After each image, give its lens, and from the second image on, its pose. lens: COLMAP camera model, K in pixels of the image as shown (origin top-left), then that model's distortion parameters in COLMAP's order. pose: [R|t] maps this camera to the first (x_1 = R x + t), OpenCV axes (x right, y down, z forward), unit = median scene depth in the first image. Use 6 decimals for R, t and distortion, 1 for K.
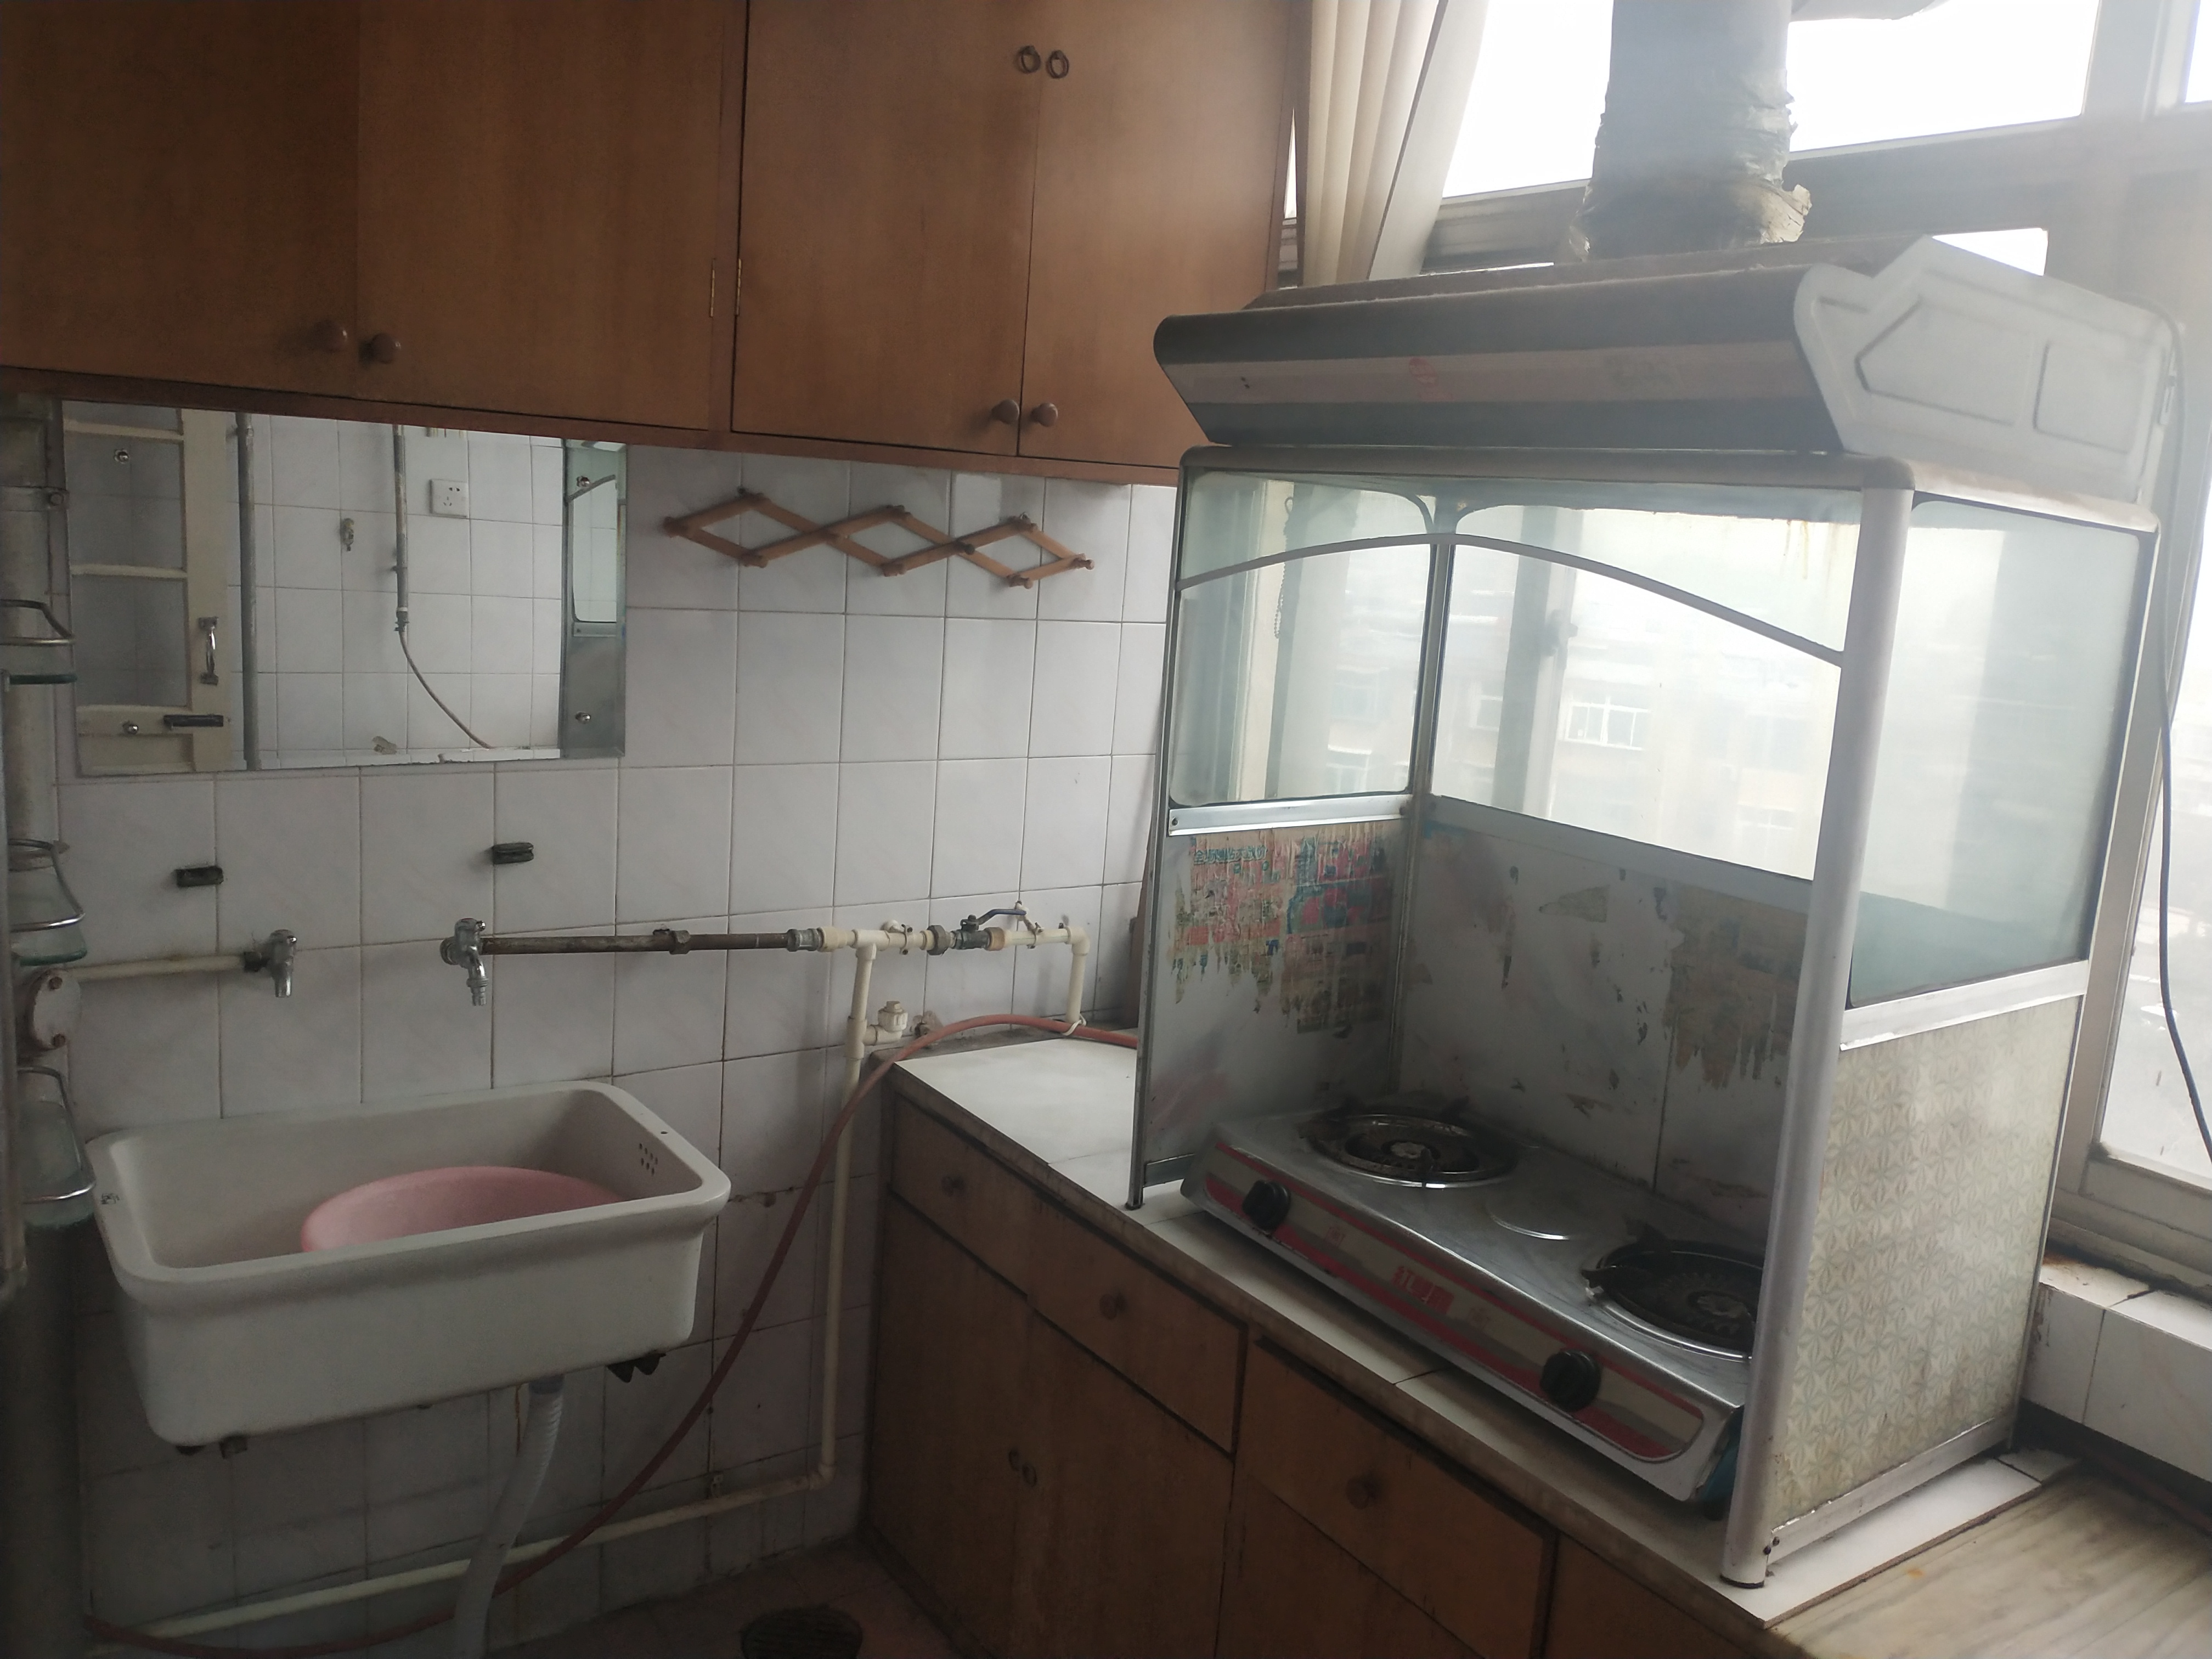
lens RADIAL K [[1748.0, 0, 1085.1], [0, 1748.0, 823.1], [0, 0, 1]] dist [0.035458, -0.097751]
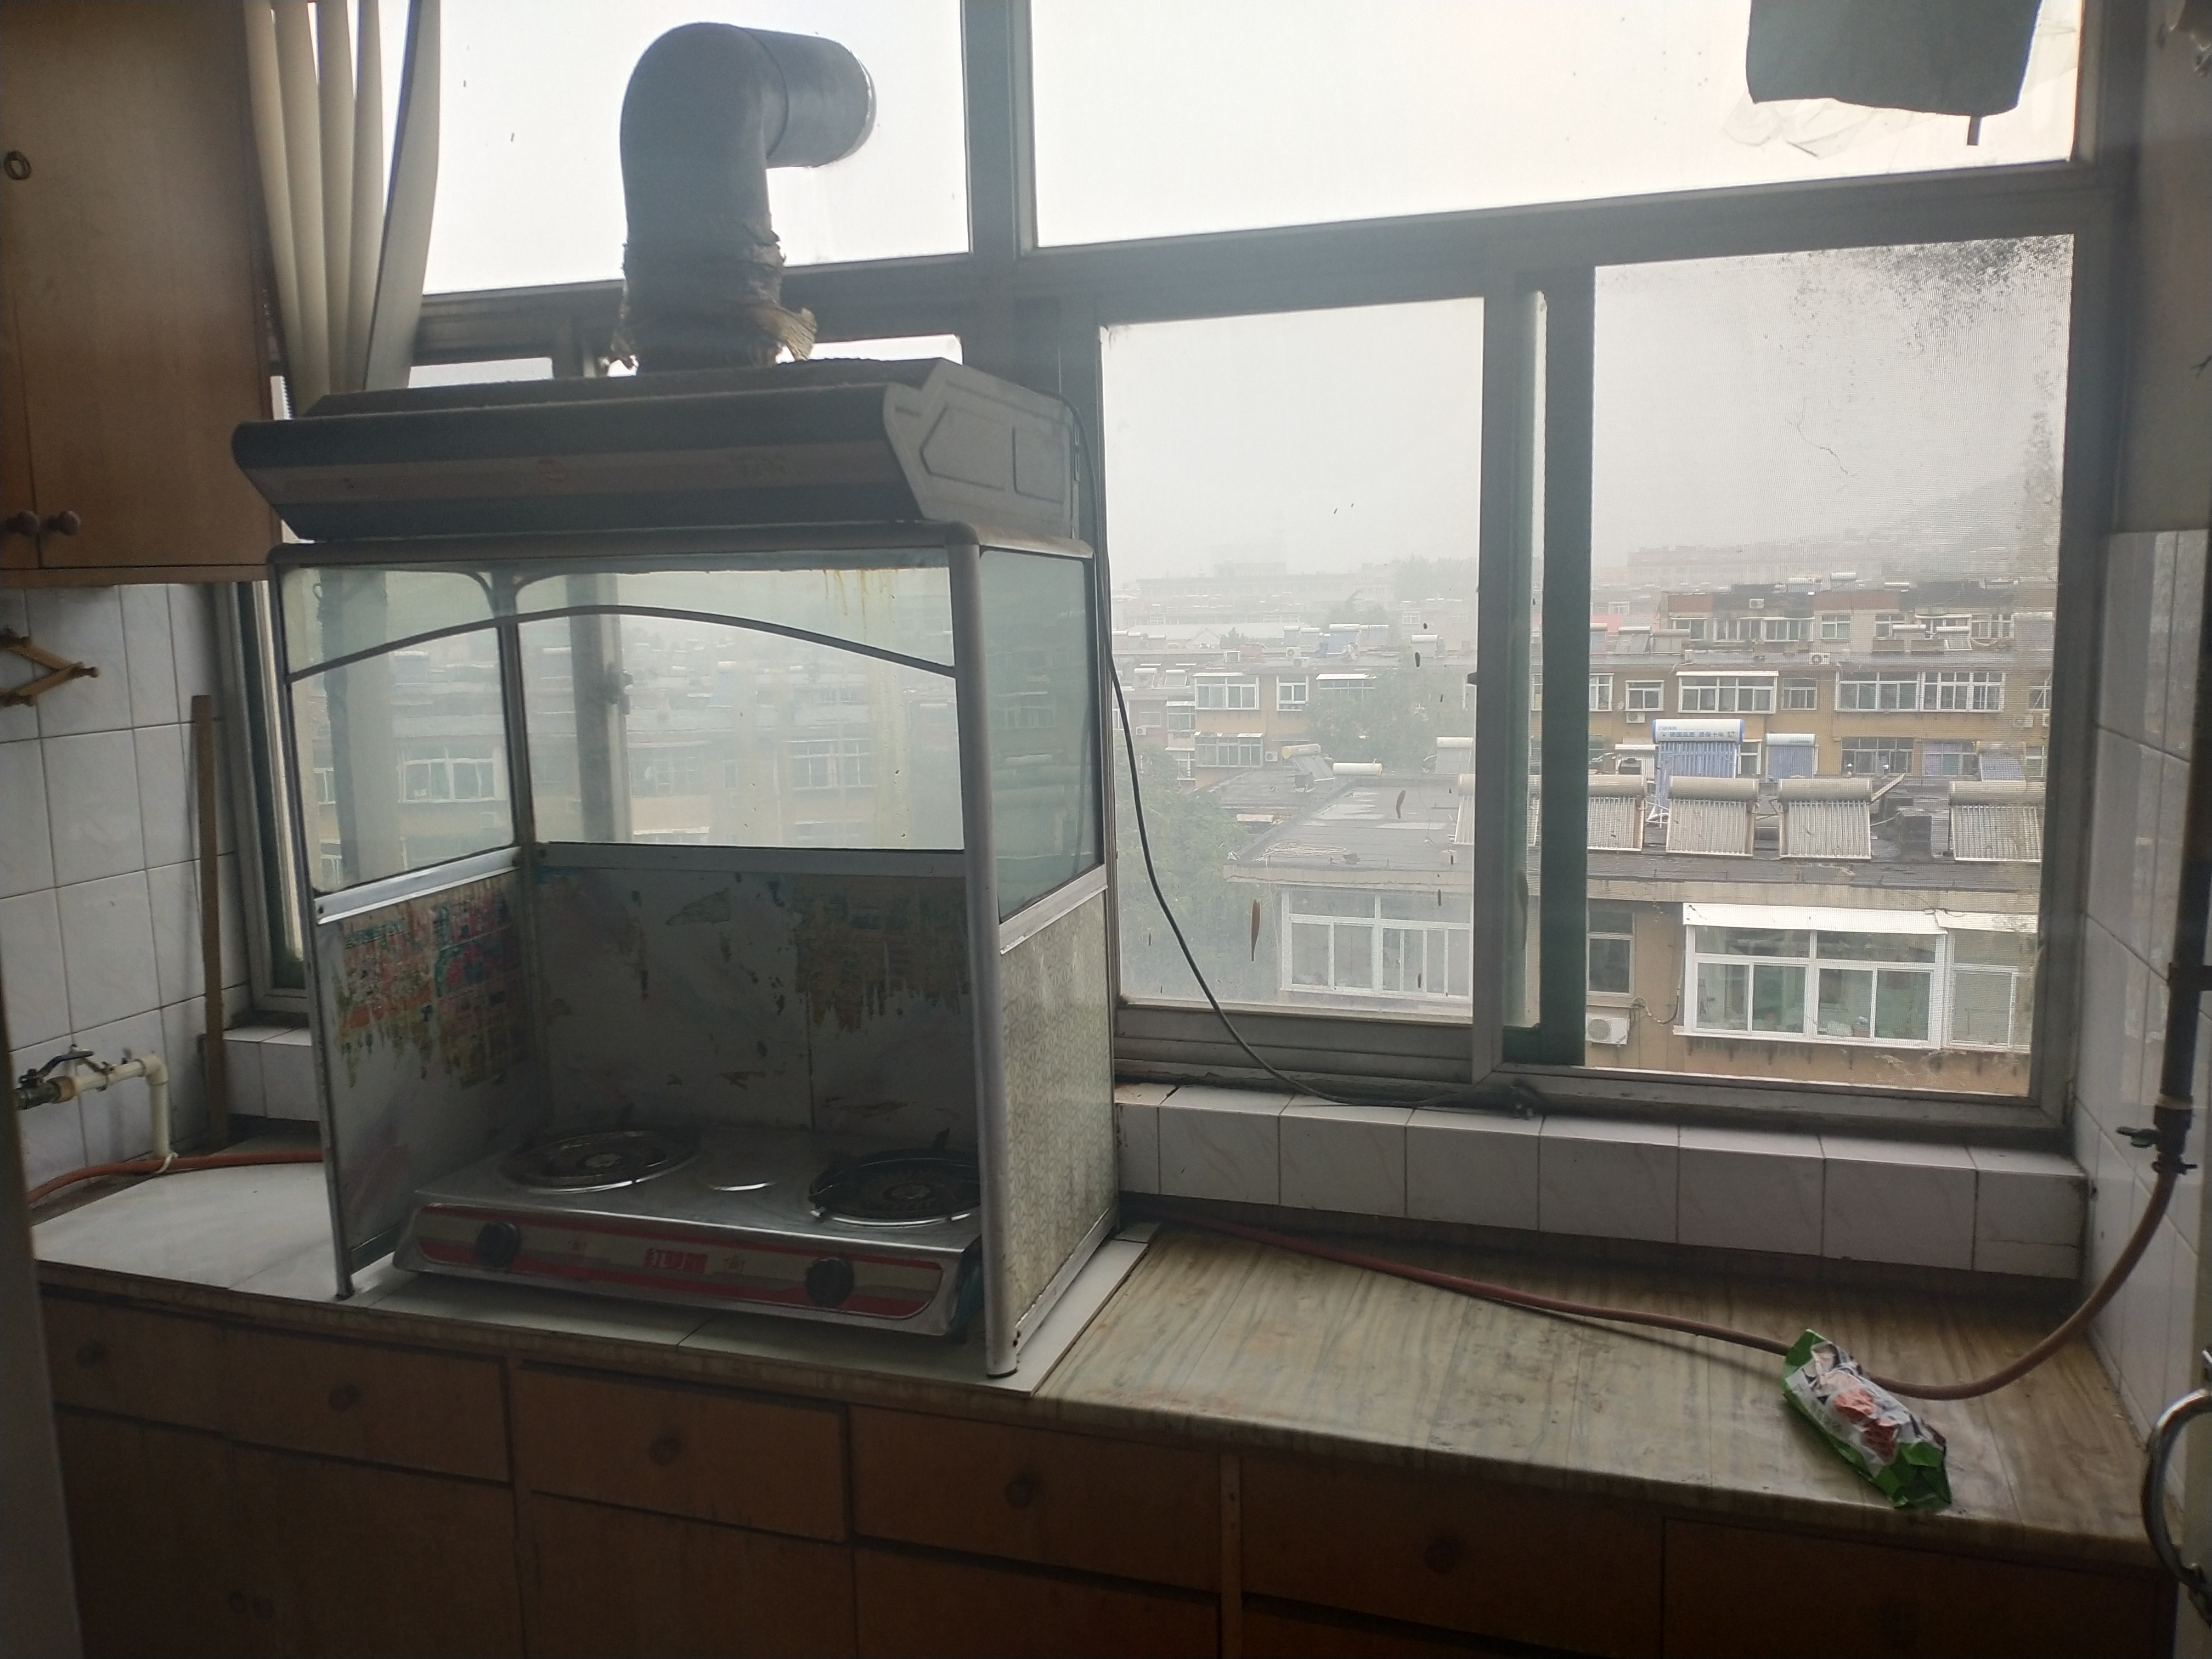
lens RADIAL K [[1748.0, 0, 1110.0], [0, 1748.0, 816.2], [0, 0, 1]] dist [0.035458, -0.097751]
pose [[0.782050, -0.168012, 0.600141, -0.202210], [0.185098, 0.982140, 0.033751, -0.004187], [-0.595094, 0.084690, 0.799182, -0.095865]]
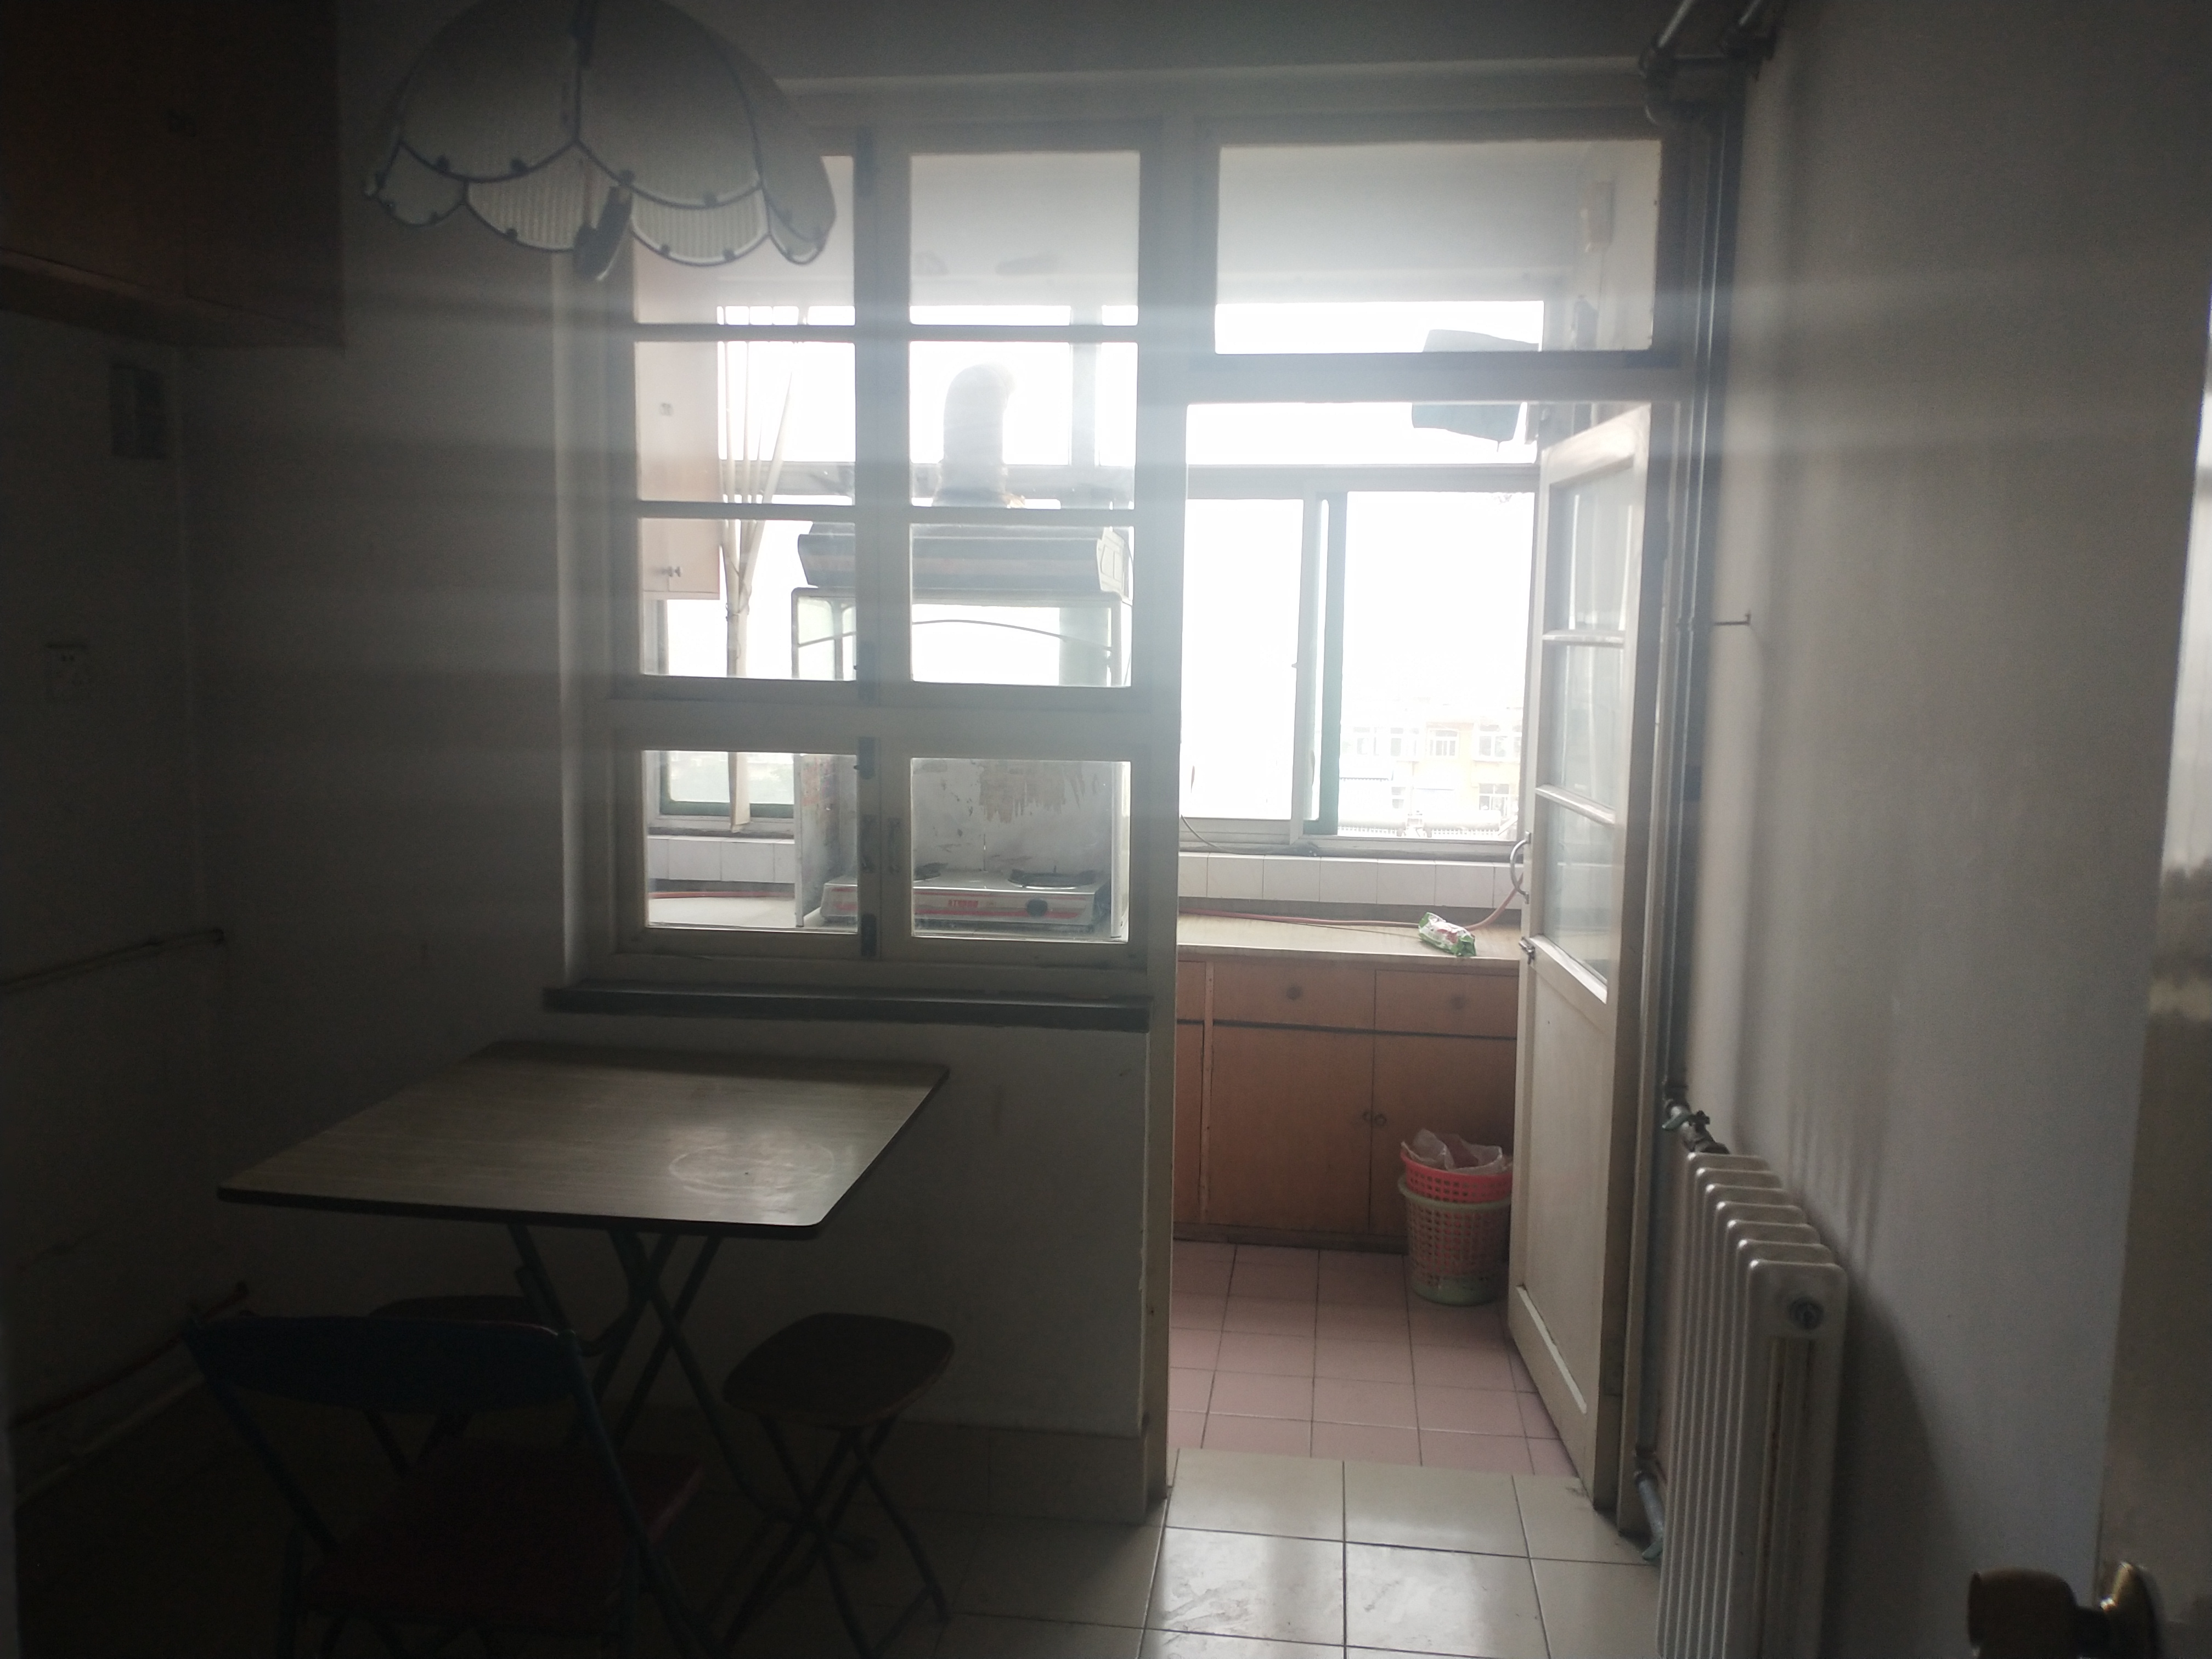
lens RADIAL K [[1748.0, 0, 1097.8], [0, 1748.0, 831.7], [0, 0, 1]] dist [0.035458, -0.097751]
pose [[0.664002, -0.148487, 0.732839, -1.432811], [0.161310, 0.985452, 0.053514, 0.046015], [-0.730124, 0.082681, 0.678294, -0.851822]]
